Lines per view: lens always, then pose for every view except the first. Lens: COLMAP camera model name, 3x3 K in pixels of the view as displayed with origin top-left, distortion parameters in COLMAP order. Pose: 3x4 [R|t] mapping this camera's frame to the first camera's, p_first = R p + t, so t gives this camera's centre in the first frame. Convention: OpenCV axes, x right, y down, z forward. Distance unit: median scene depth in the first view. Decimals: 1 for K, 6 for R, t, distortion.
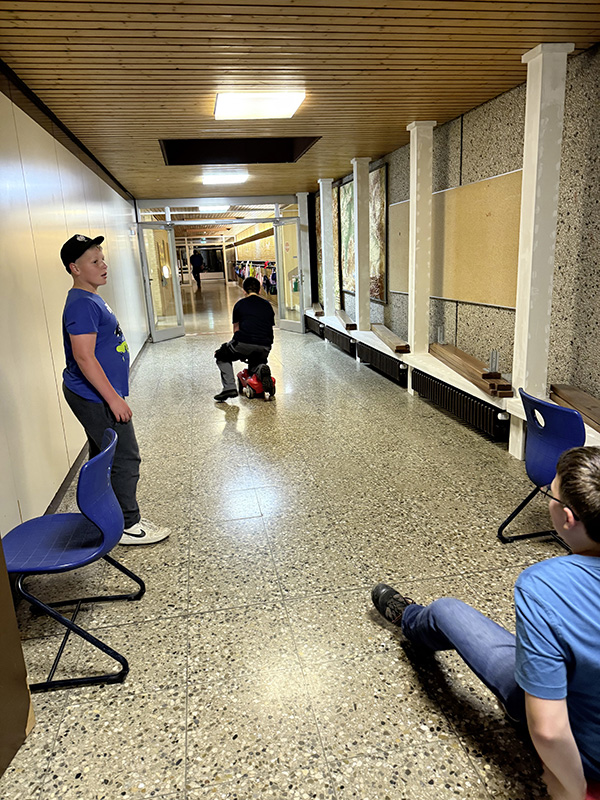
lens RADIAL K [[559.0, 0, 299.5], [0, 559.0, 400.7], [0, 0, 1]] dist [0.033311, -0.033937]
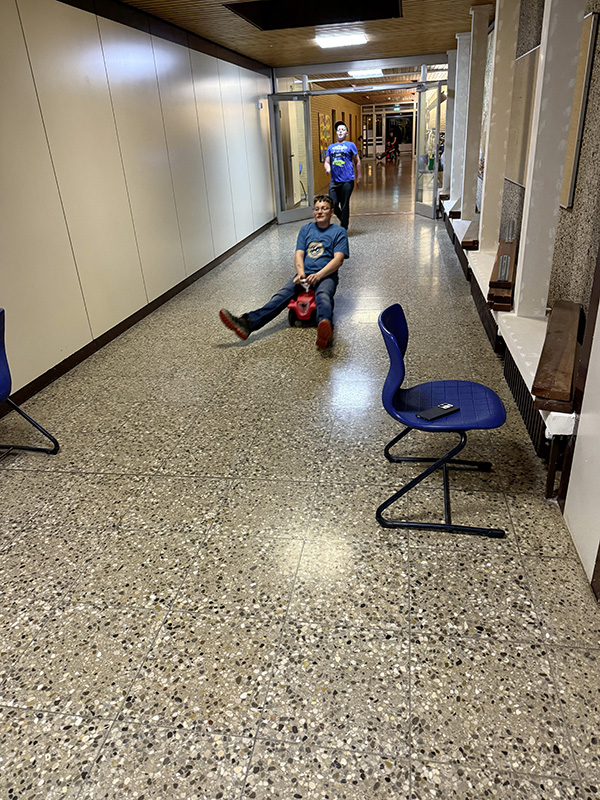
lens RADIAL K [[559.0, 0, 296.8], [0, 559.0, 403.6], [0, 0, 1]] dist [0.033311, -0.033937]
pose [[0.936497, 0.139729, -0.321636, 0.287343], [-0.069971, 0.973200, 0.219058, -0.027456], [0.343625, -0.182642, 0.921175, 0.040595]]
